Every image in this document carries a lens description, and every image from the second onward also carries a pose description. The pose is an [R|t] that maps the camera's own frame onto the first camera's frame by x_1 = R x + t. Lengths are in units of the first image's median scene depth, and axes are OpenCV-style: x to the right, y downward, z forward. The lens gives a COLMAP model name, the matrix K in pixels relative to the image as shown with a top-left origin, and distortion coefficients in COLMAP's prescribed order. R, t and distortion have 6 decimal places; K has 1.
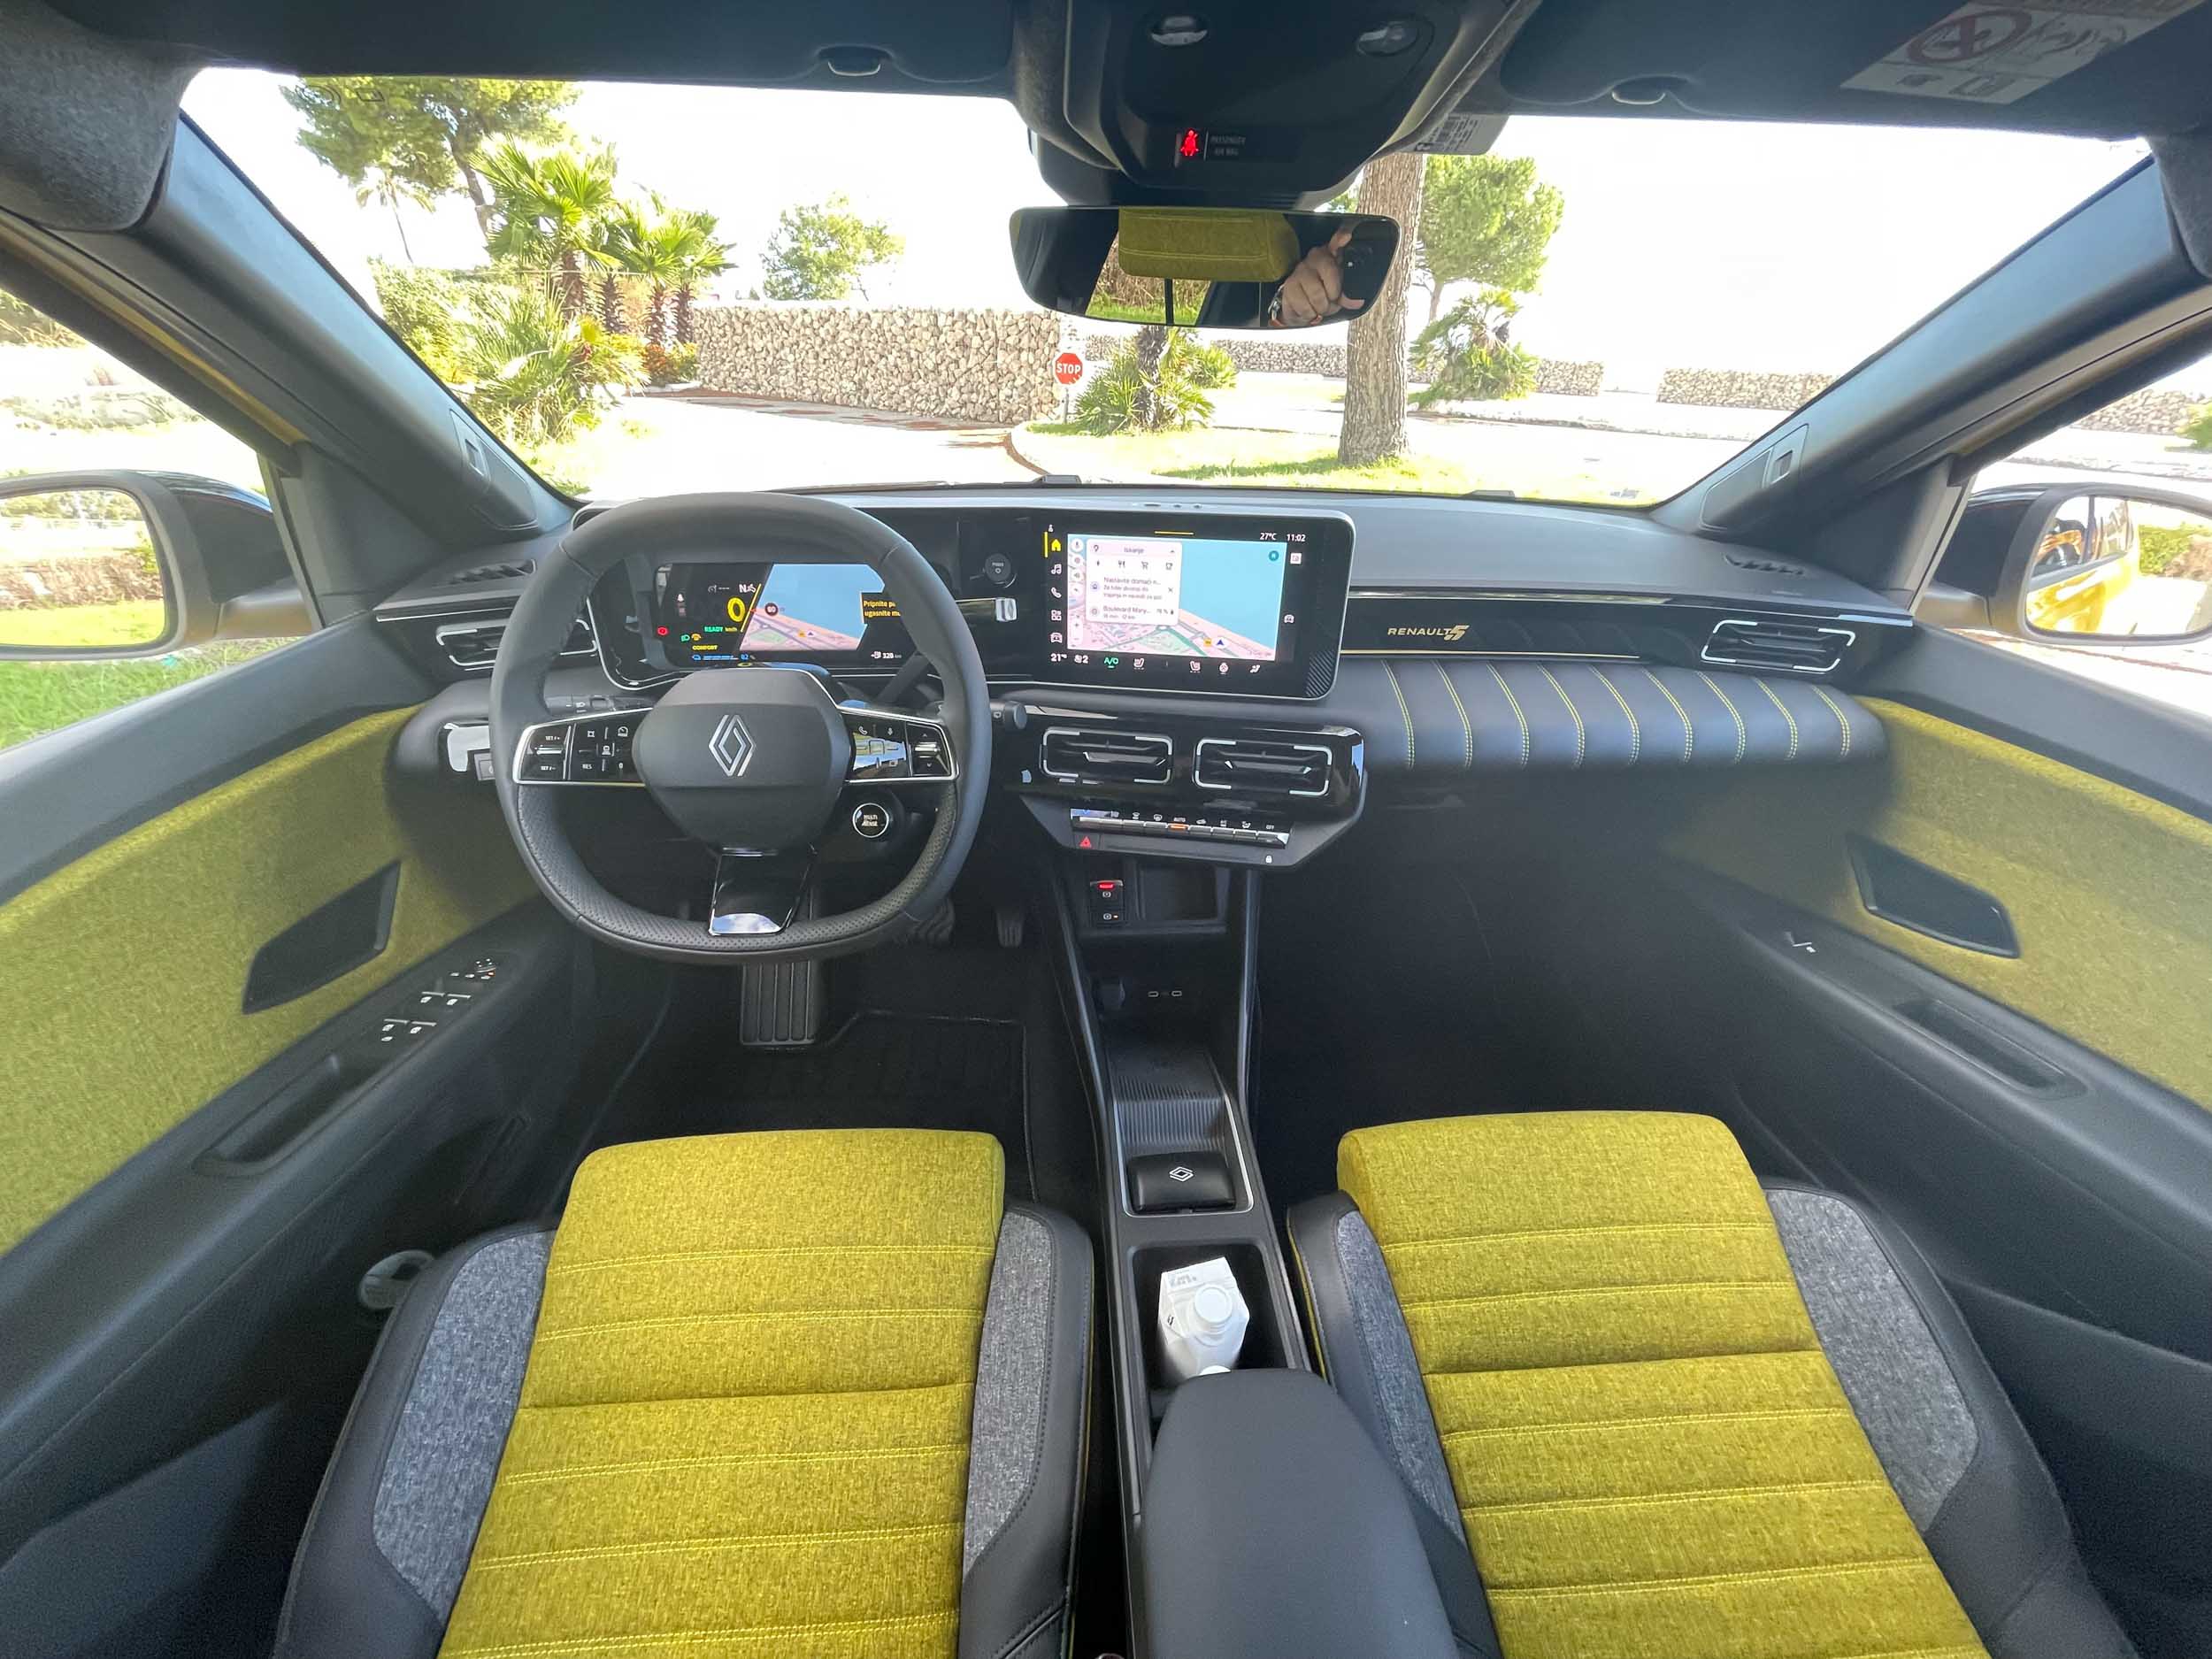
lens RADIAL K [[933.8, 0, 1106.0], [0, 933.8, 829.5], [0, 0, 1]] dist [0.018597, -0.025562]
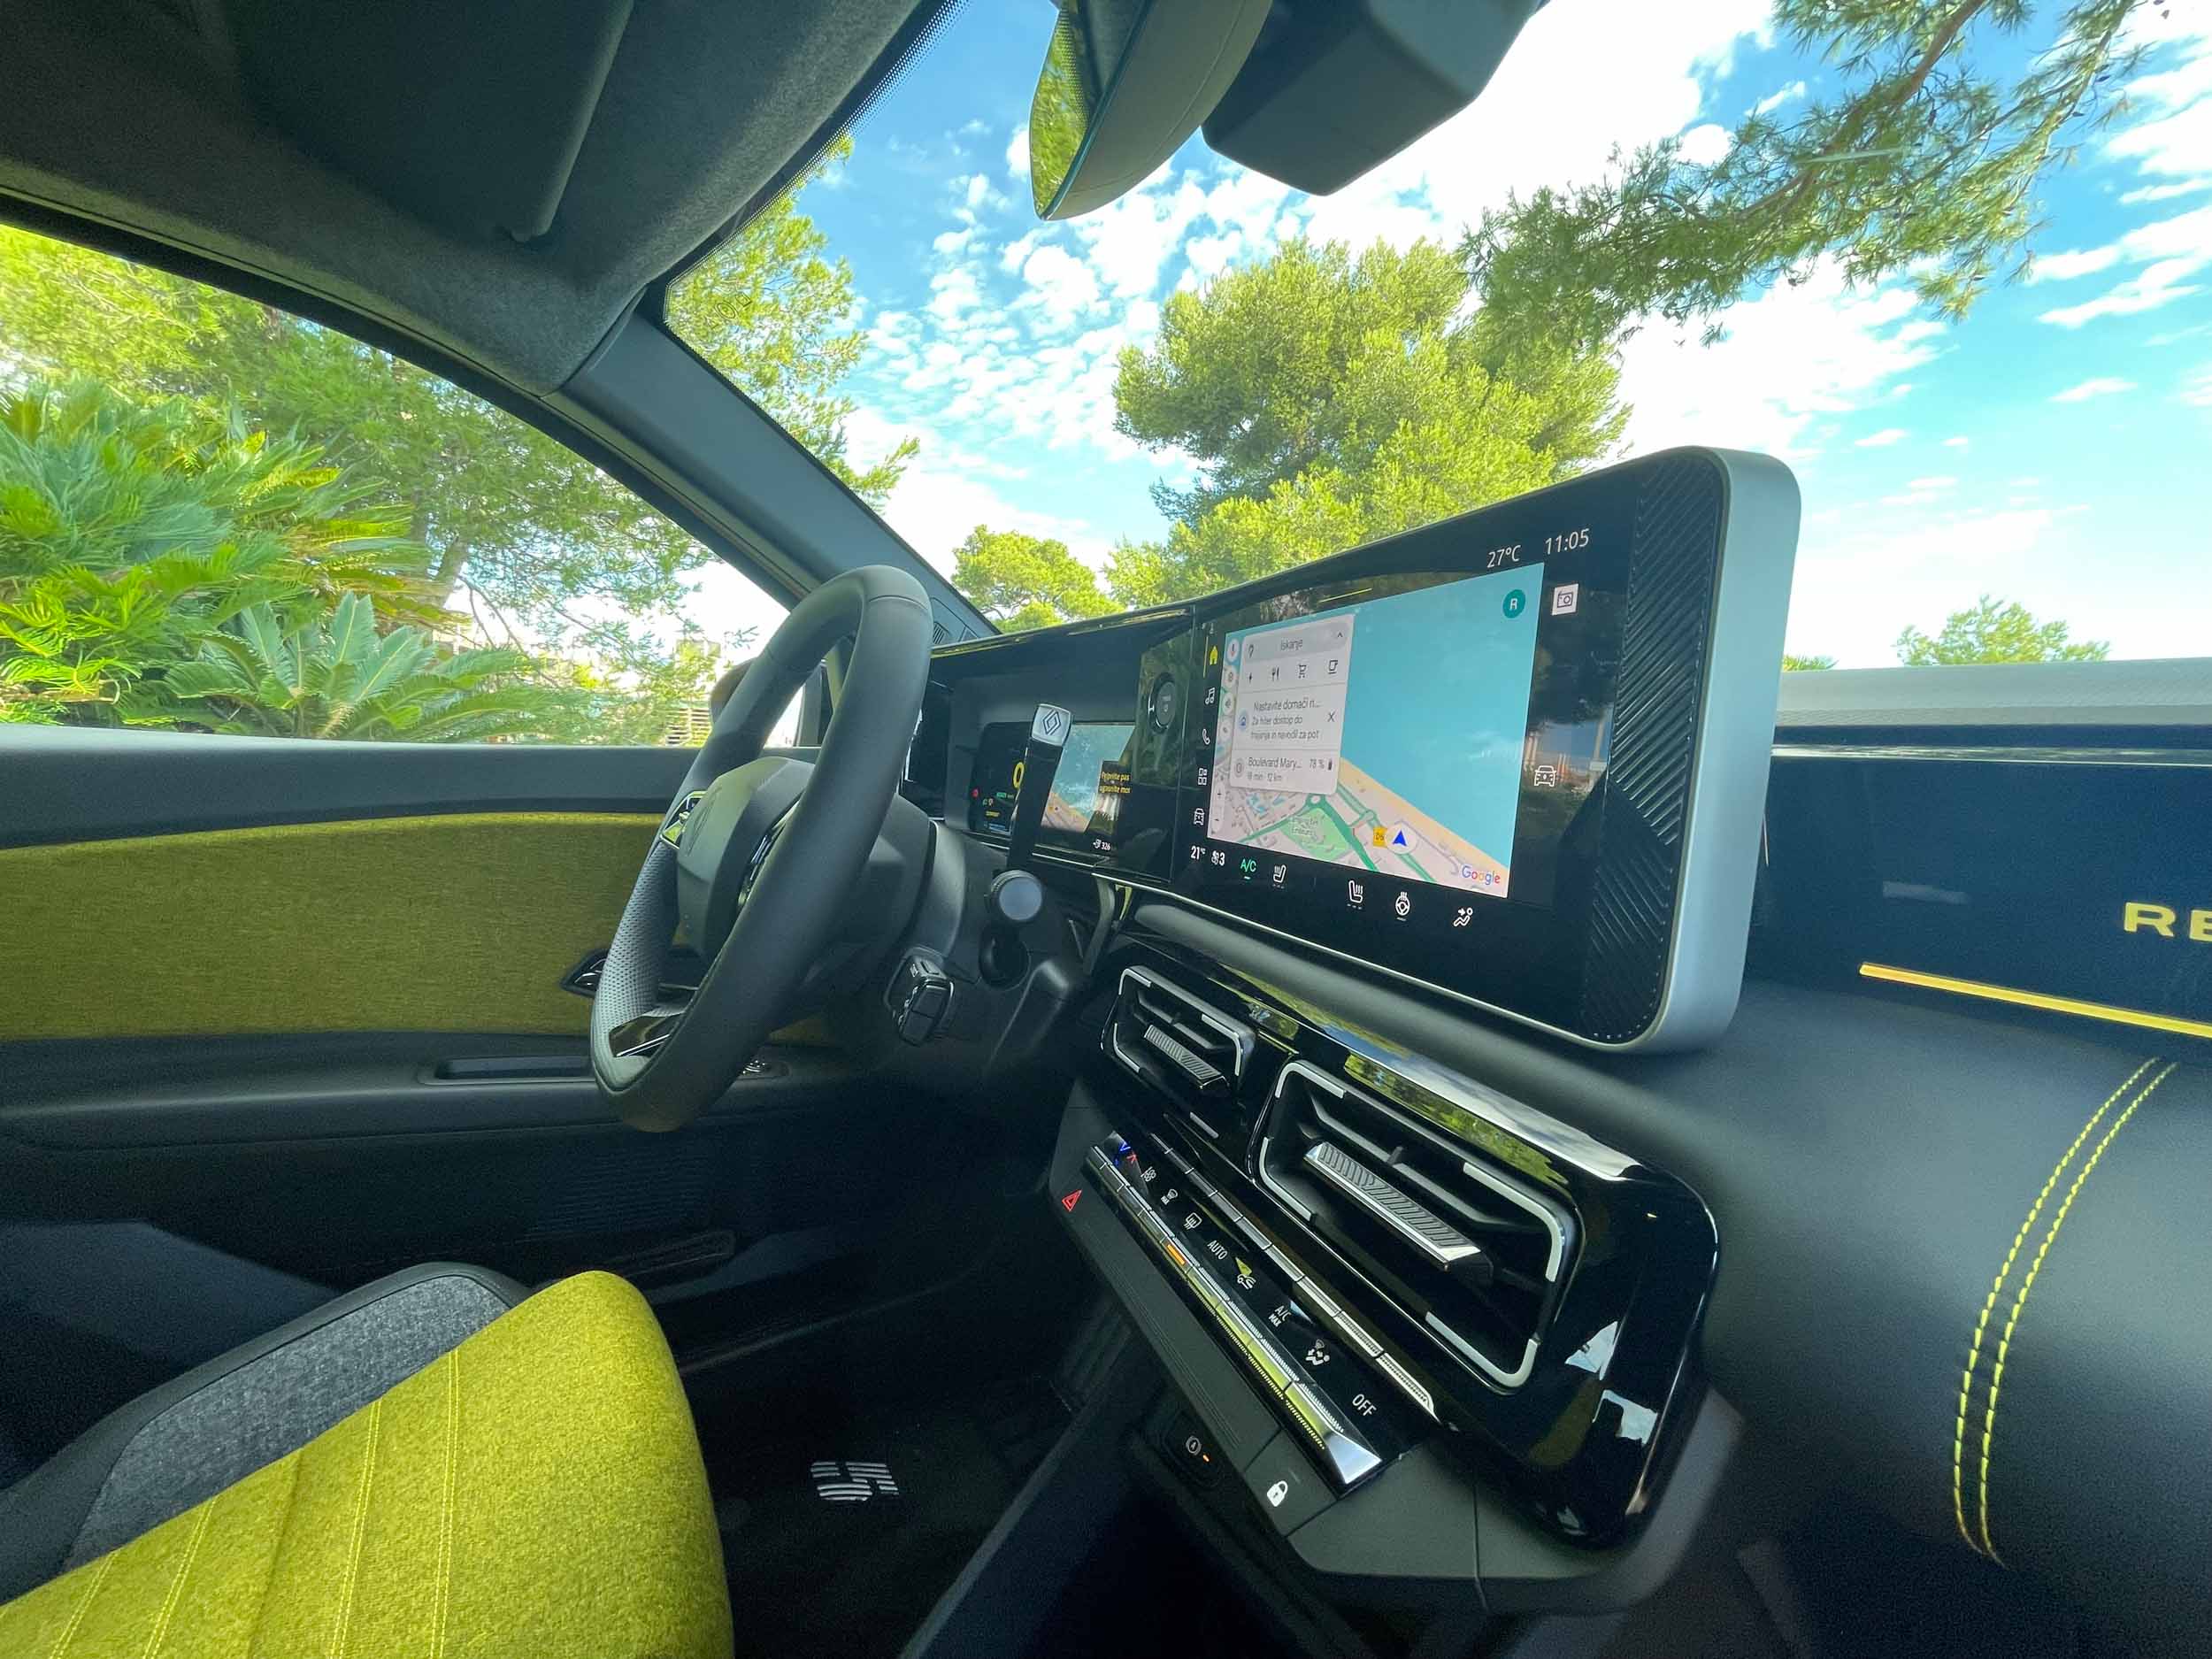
lens RADIAL K [[880.9, 0, 1106.0], [0, 880.9, 829.5], [0, 0, 1]] dist [0.000554, 0.000060]
pose [[0.511085, 0.078726, -0.855918, 0.365841], [-0.439003, 0.880025, -0.181194, -0.078084], [0.738965, 0.468356, 0.484328, 0.701180]]
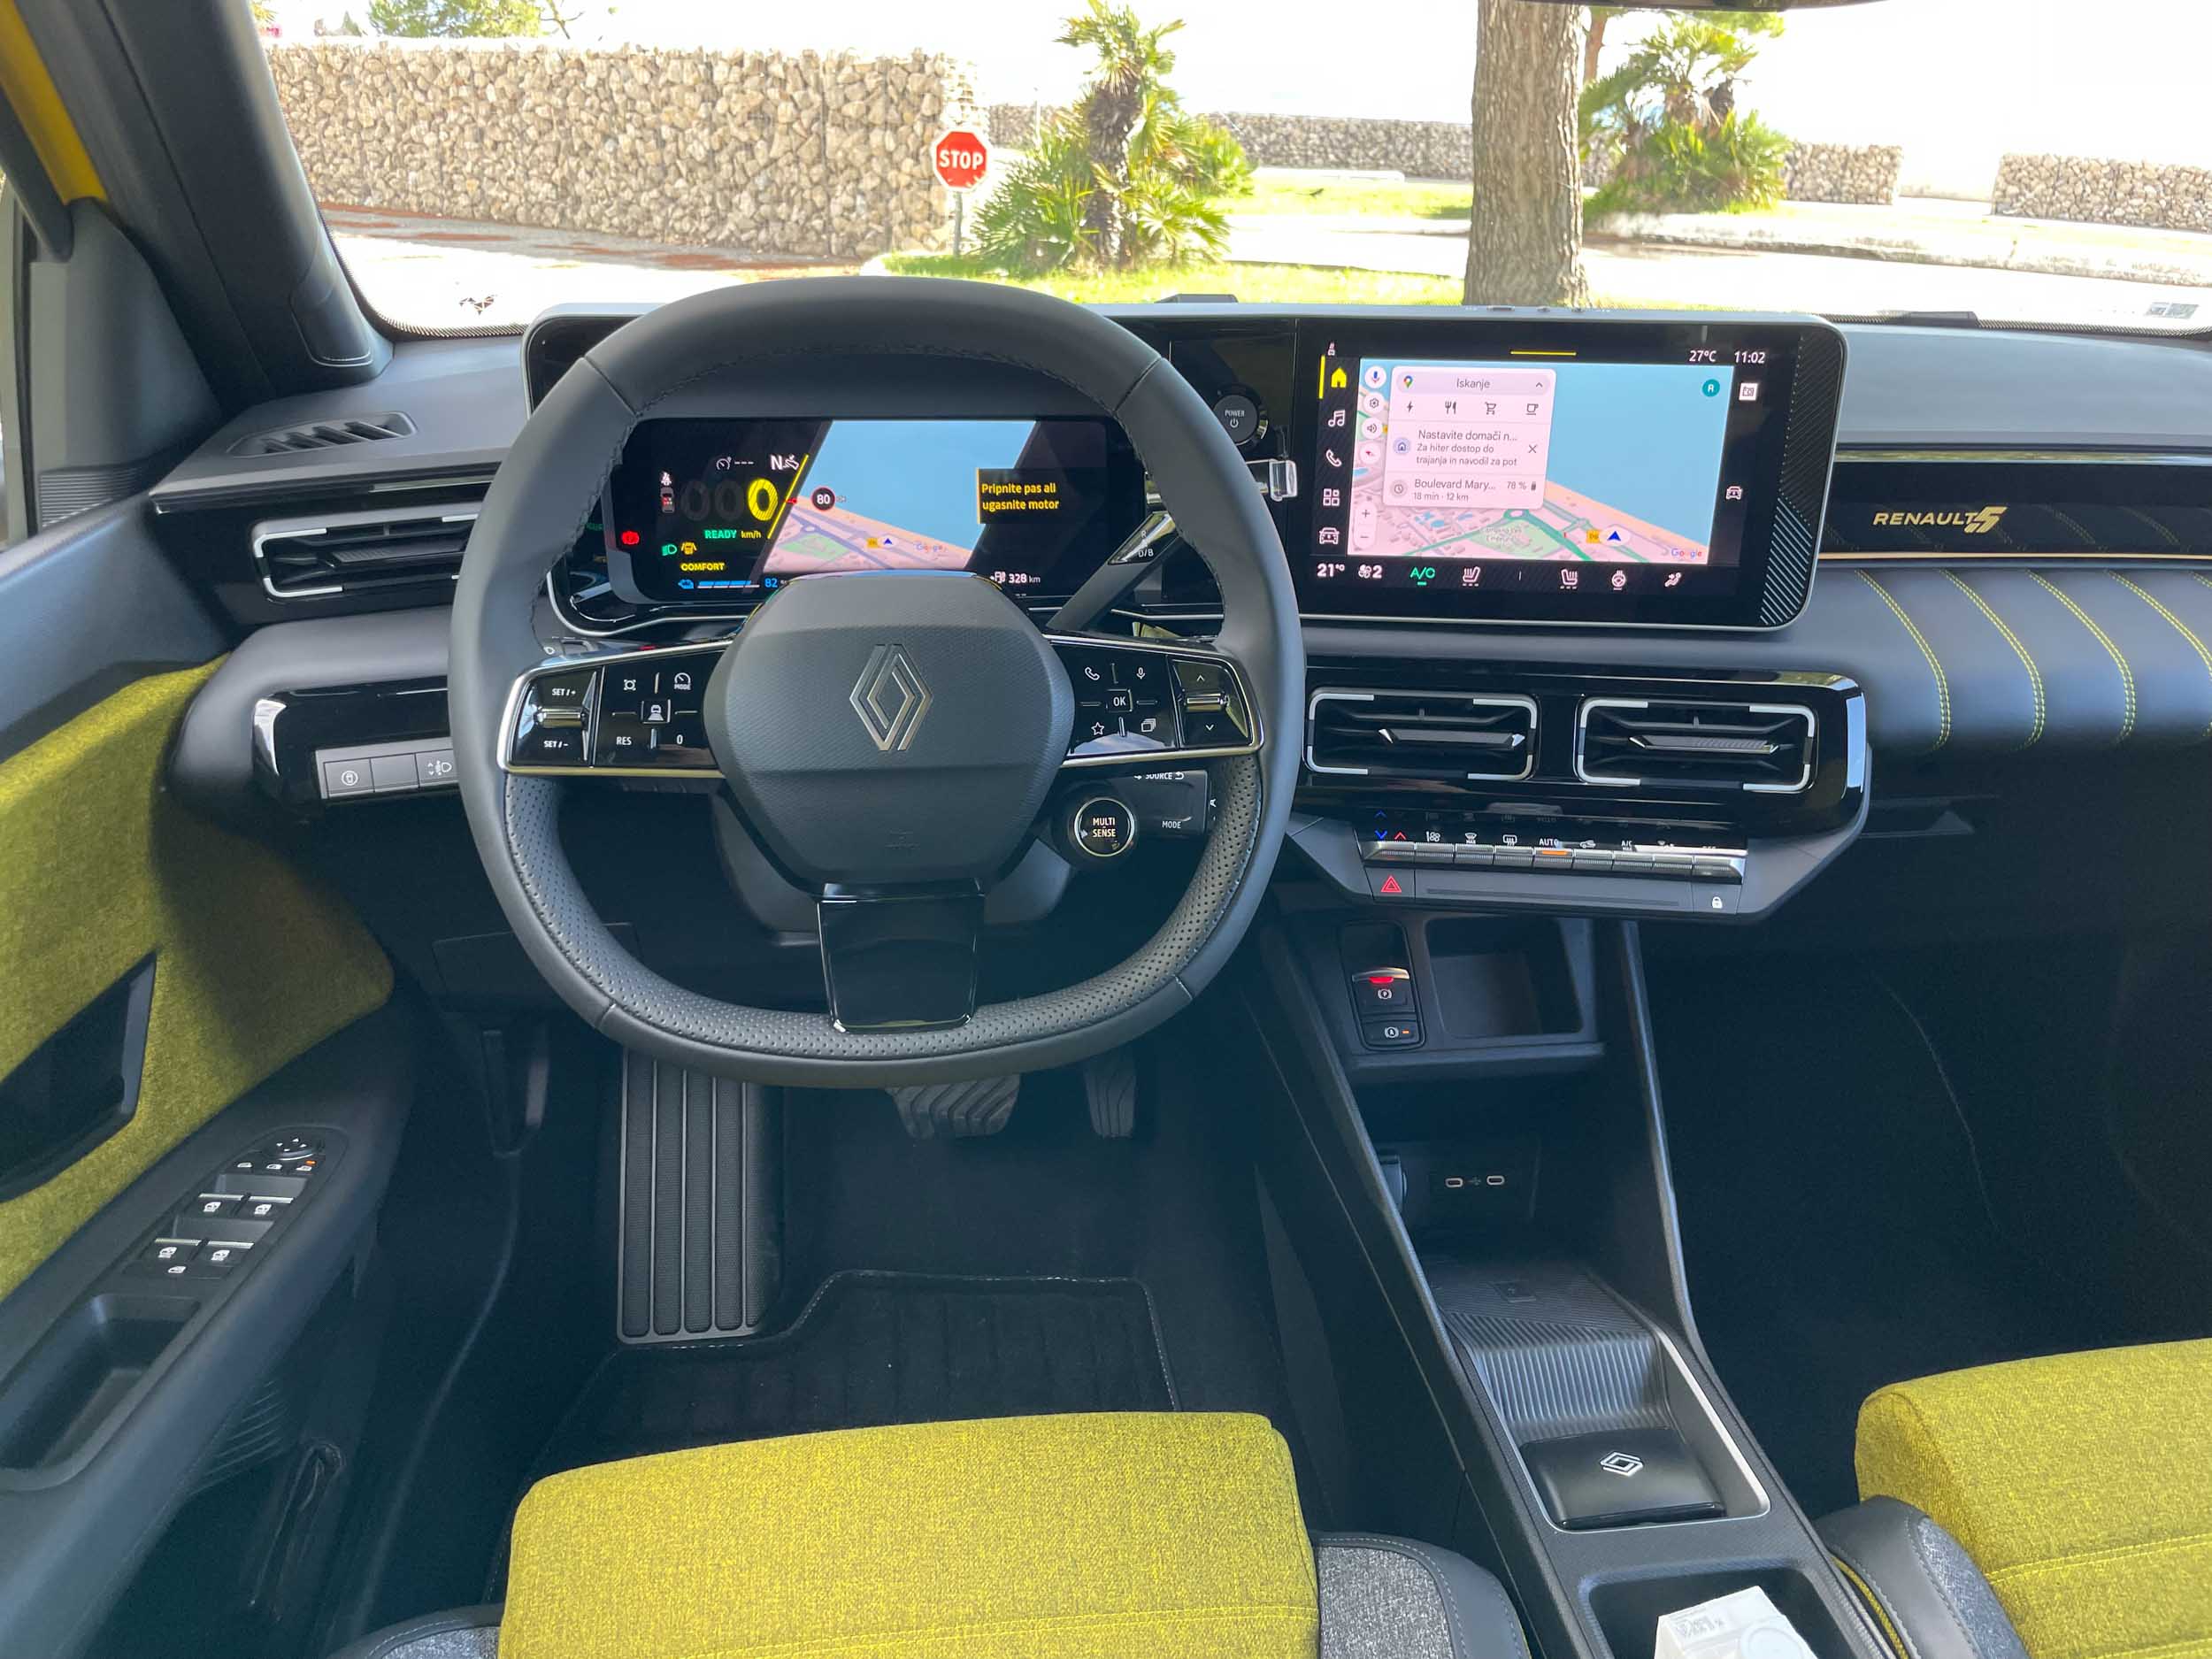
lens RADIAL K [[1788.2, 0, 1106.0], [0, 1788.2, 829.5], [0, 0, 1]] dist [0.097573, -0.153128]
pose [[0.997106, -0.026099, 0.071407, -0.274578], [0.033659, 0.993709, -0.106812, 0.091555], [-0.068170, 0.108907, 0.991712, -0.083658]]
